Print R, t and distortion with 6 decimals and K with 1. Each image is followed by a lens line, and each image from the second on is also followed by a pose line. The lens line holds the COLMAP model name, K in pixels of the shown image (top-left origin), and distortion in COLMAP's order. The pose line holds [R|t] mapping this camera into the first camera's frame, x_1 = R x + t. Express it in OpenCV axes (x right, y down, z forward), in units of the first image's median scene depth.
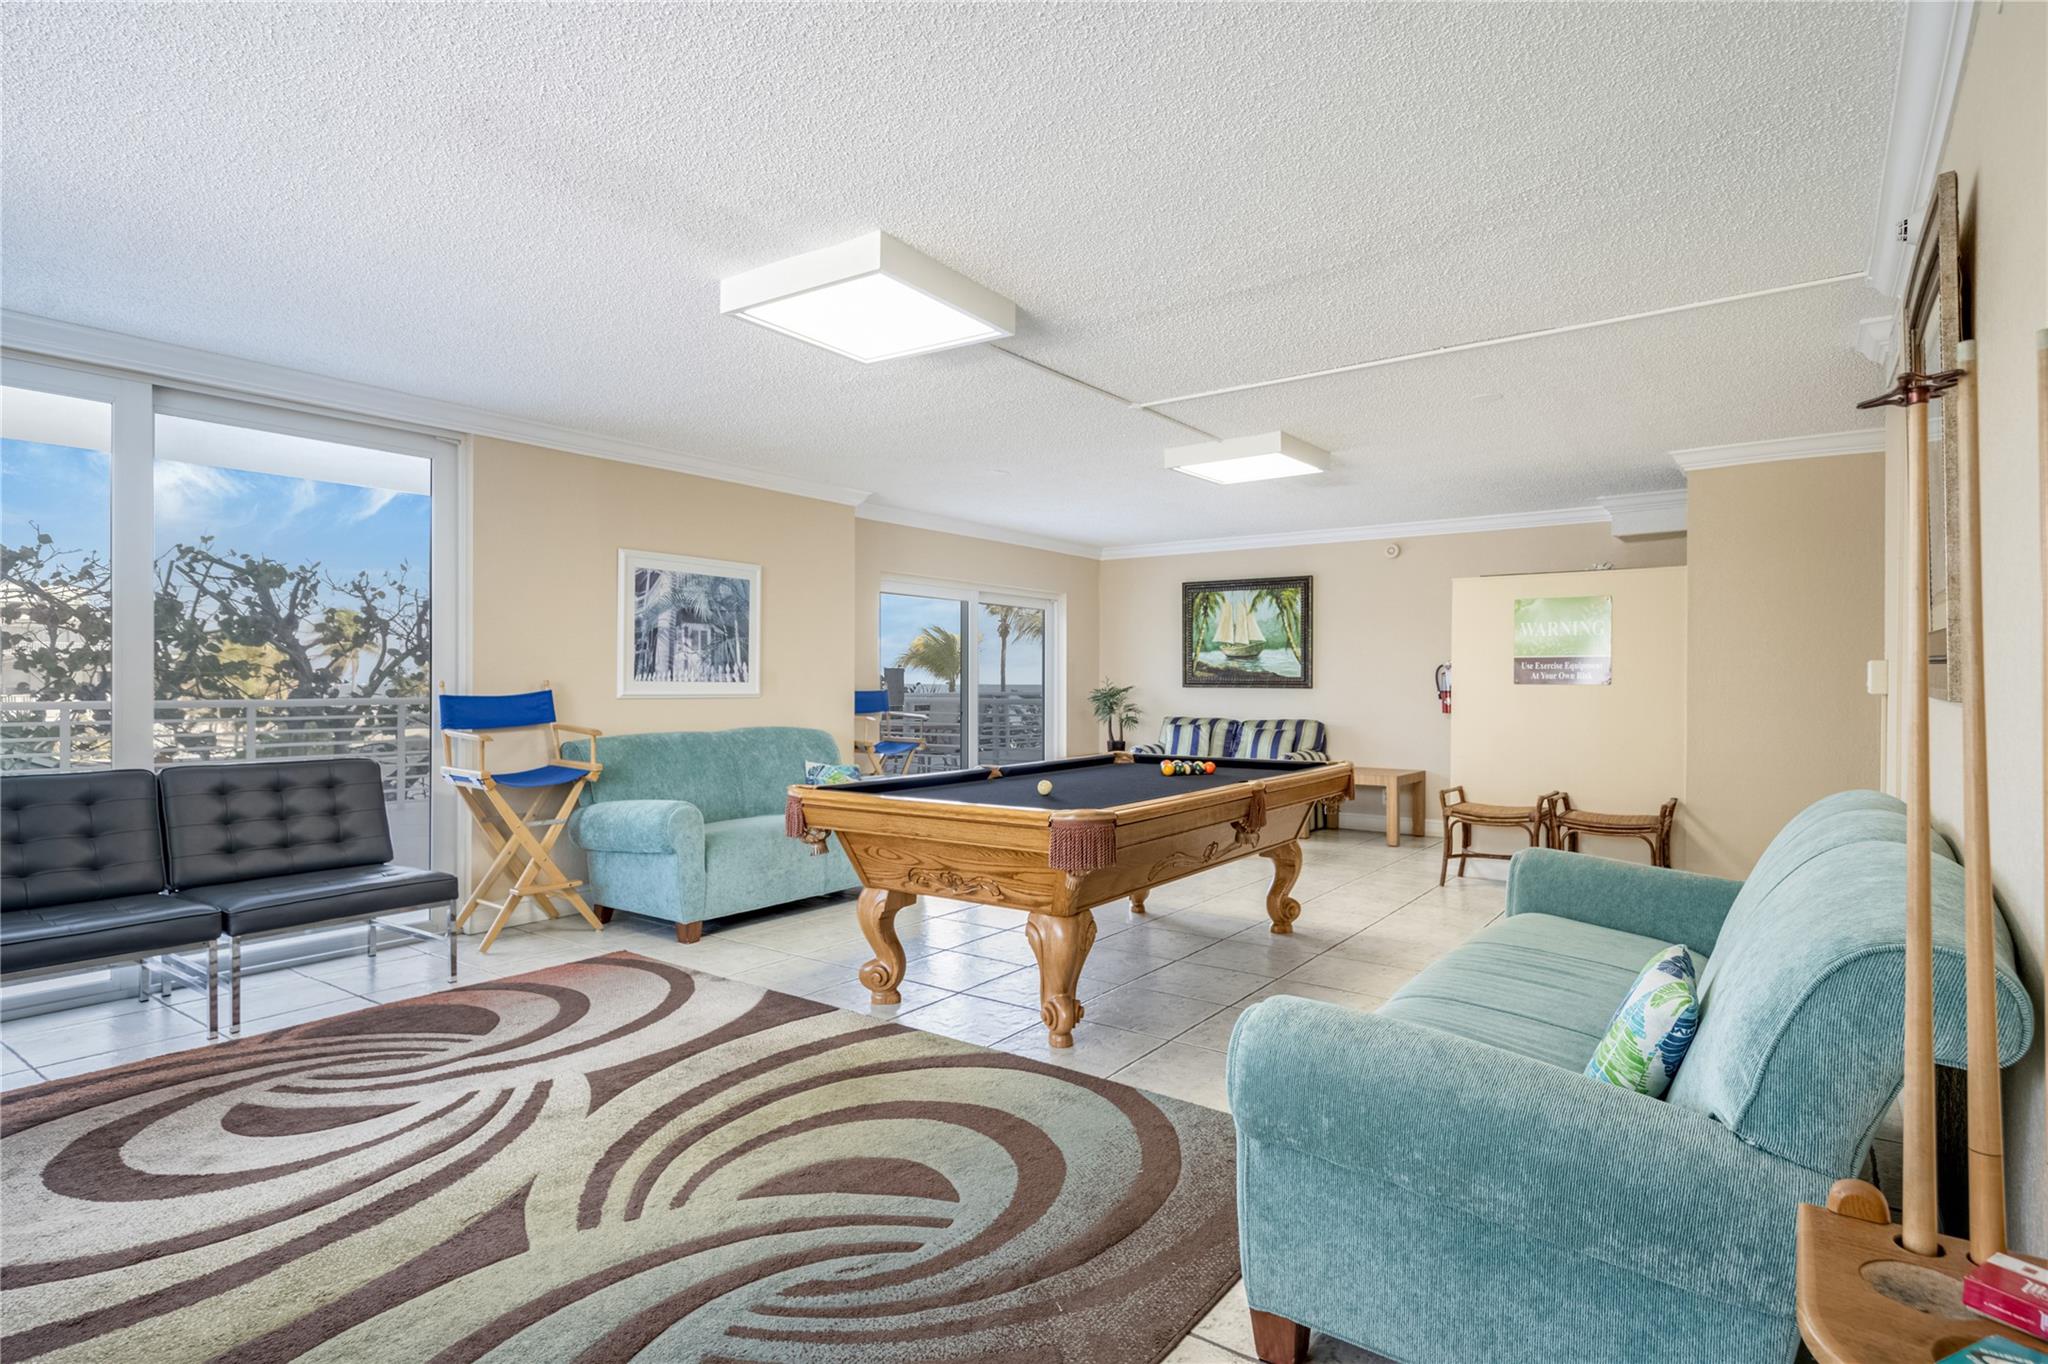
lens RADIAL K [[1053.2, 0, 1024.0], [0, 1053.2, 682.0], [0, 0, 1]] dist [0.010772, 0.001062]
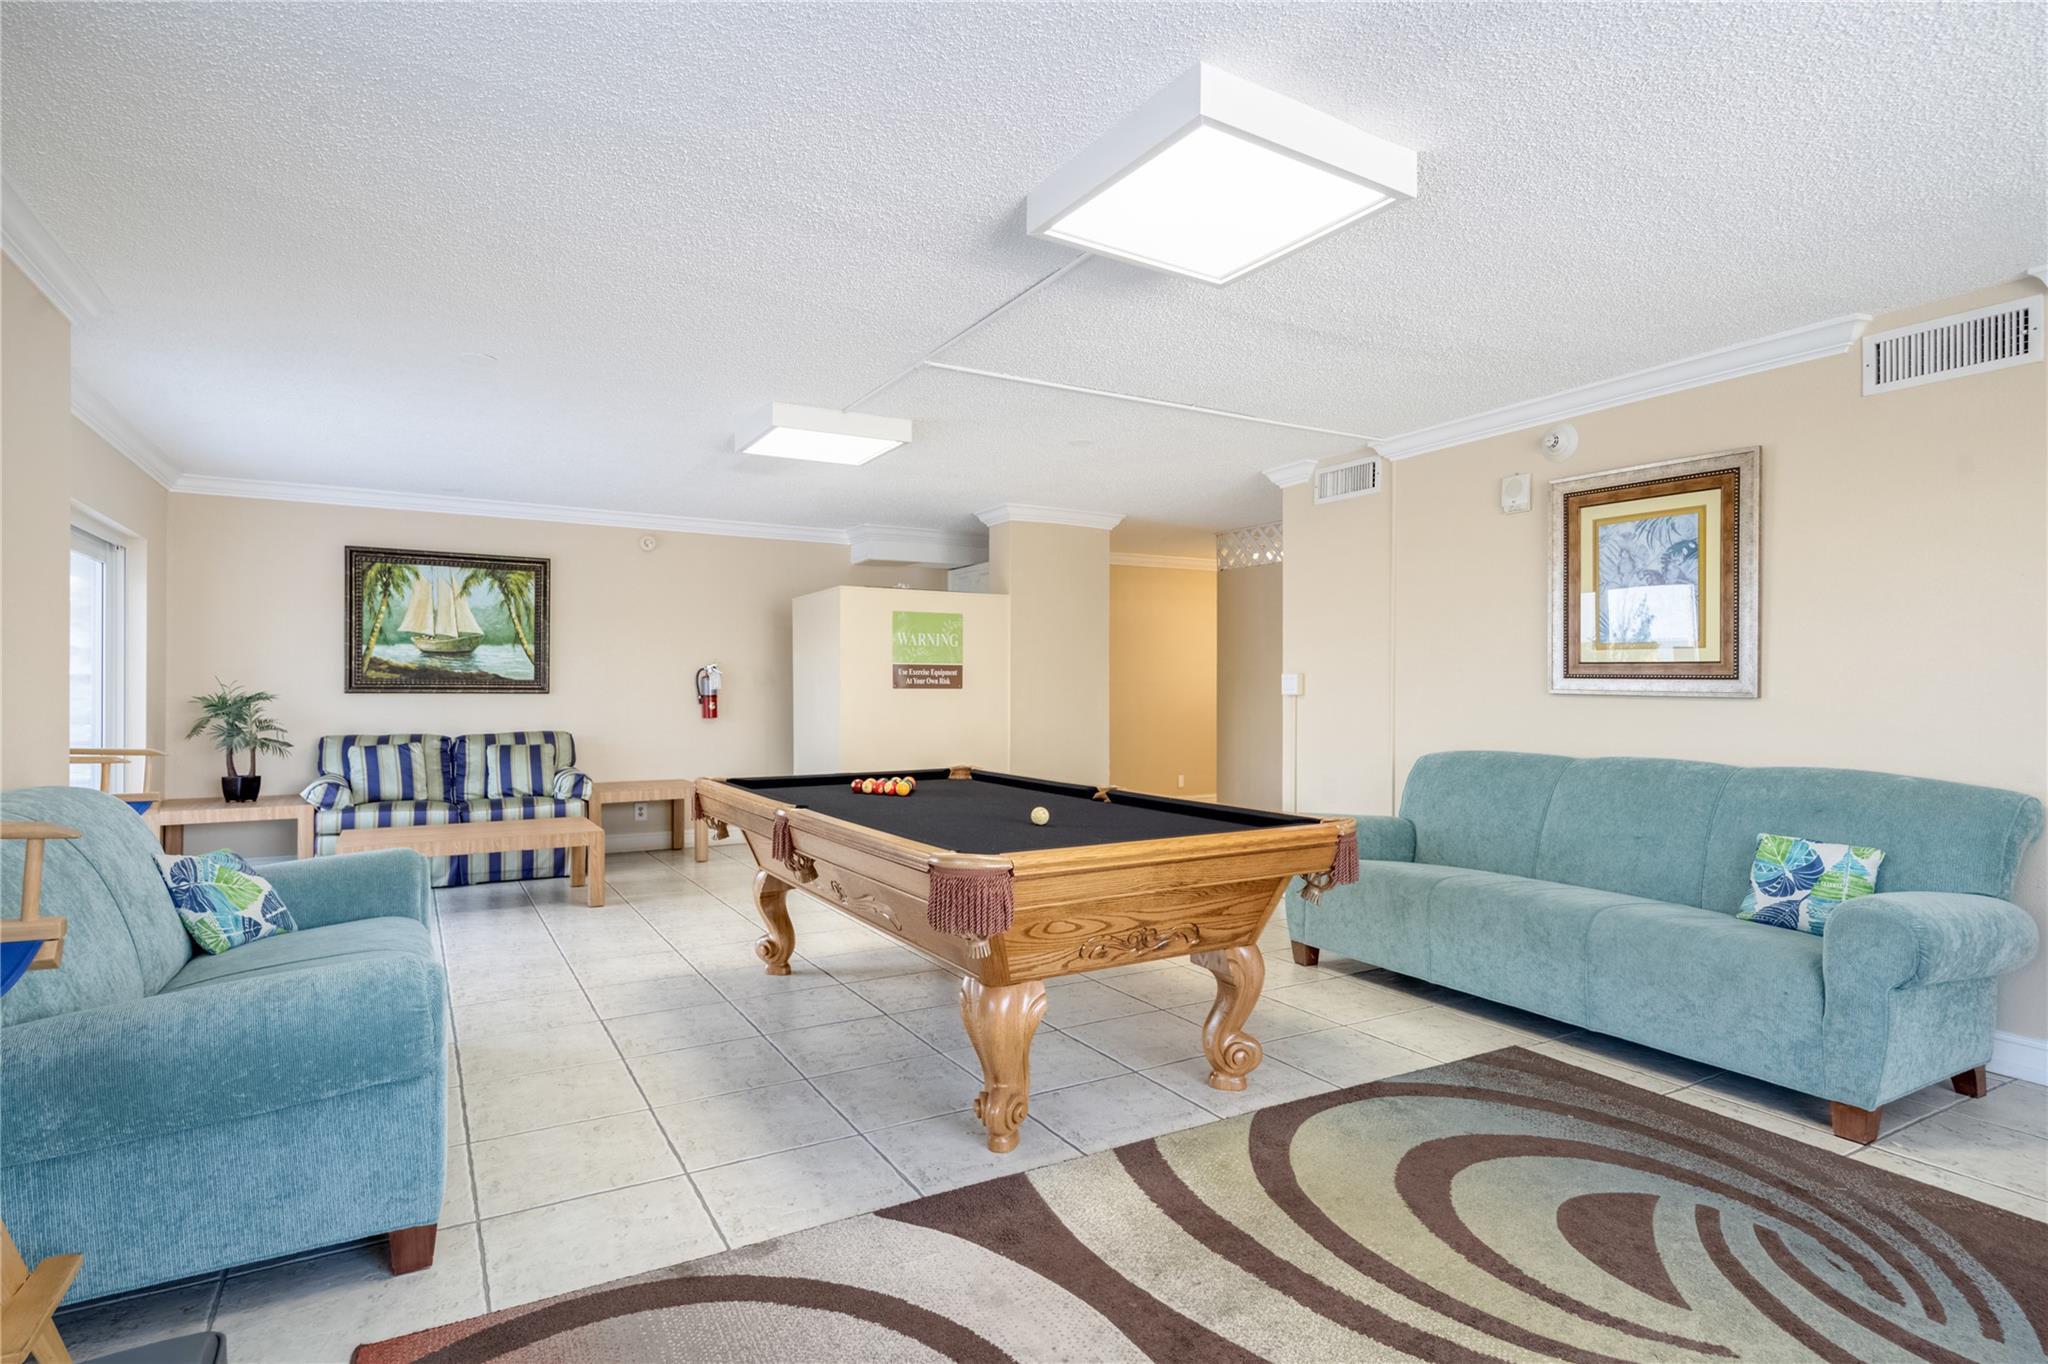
lens RADIAL K [[1053.2, 0, 1024.0], [0, 1053.2, 682.0], [0, 0, 1]] dist [0.010772, 0.001062]
pose [[0.398232, 0.004257, 0.917275, -0.343659], [-0.001799, 0.999991, -0.003860, -0.000465], [-0.917283, -0.000113, 0.398236, 0.316504]]
